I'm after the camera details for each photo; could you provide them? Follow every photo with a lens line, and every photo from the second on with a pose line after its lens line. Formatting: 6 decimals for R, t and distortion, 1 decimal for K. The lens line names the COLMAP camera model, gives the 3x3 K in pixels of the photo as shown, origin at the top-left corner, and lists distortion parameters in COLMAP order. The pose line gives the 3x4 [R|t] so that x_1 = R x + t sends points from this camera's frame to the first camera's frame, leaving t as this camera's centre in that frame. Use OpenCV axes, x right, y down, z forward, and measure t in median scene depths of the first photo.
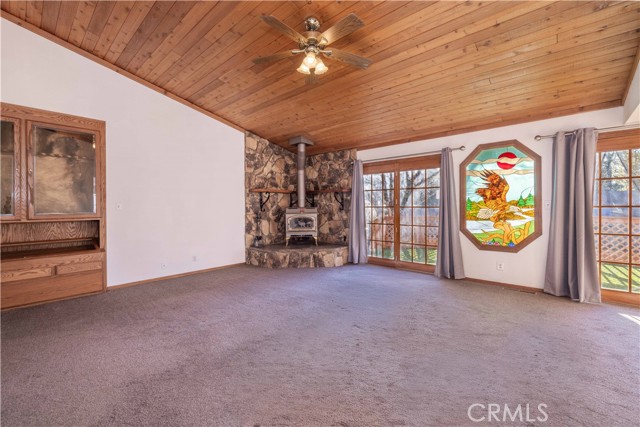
lens RADIAL K [[271.8, 0, 317.8], [0, 271.8, 208.3], [0, 0, 1]] dist [0.009117, 0.000167]
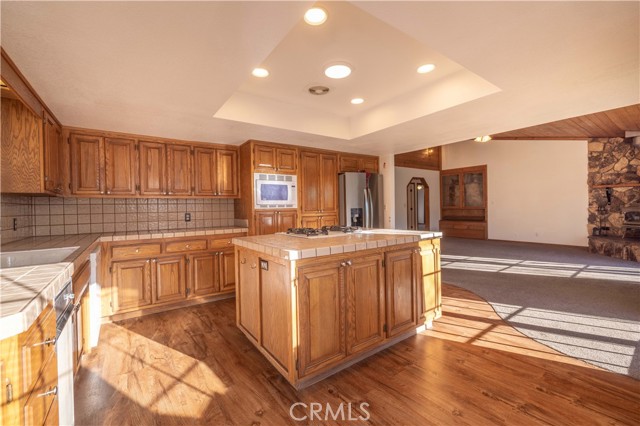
lens RADIAL K [[271.8, 0, 317.8], [0, 271.8, 207.8], [0, 0, 1]] dist [0.009117, 0.000167]
pose [[-0.210400, 0.014990, -0.977500, 1.253528], [0.014387, 0.999822, 0.012235, -0.008746], [0.977510, -0.011489, -0.210578, 0.082309]]
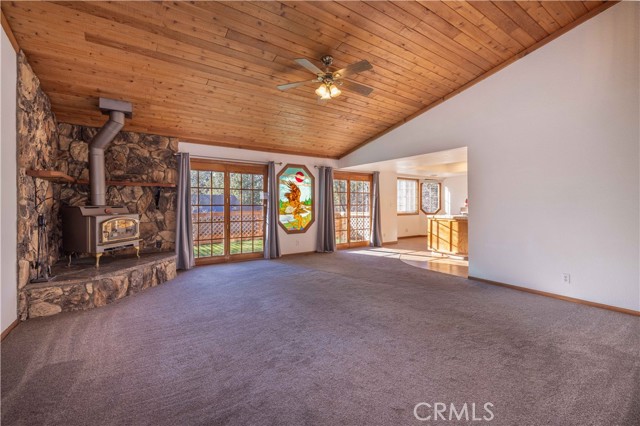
lens RADIAL K [[271.8, 0, 317.8], [0, 271.8, 207.8], [0, 0, 1]] dist [0.009117, 0.000167]
pose [[0.248958, -0.008364, 0.968478, -0.645231], [0.003937, 0.999963, 0.007624, -0.002030], [-0.968506, 0.001914, 0.248982, 0.376812]]
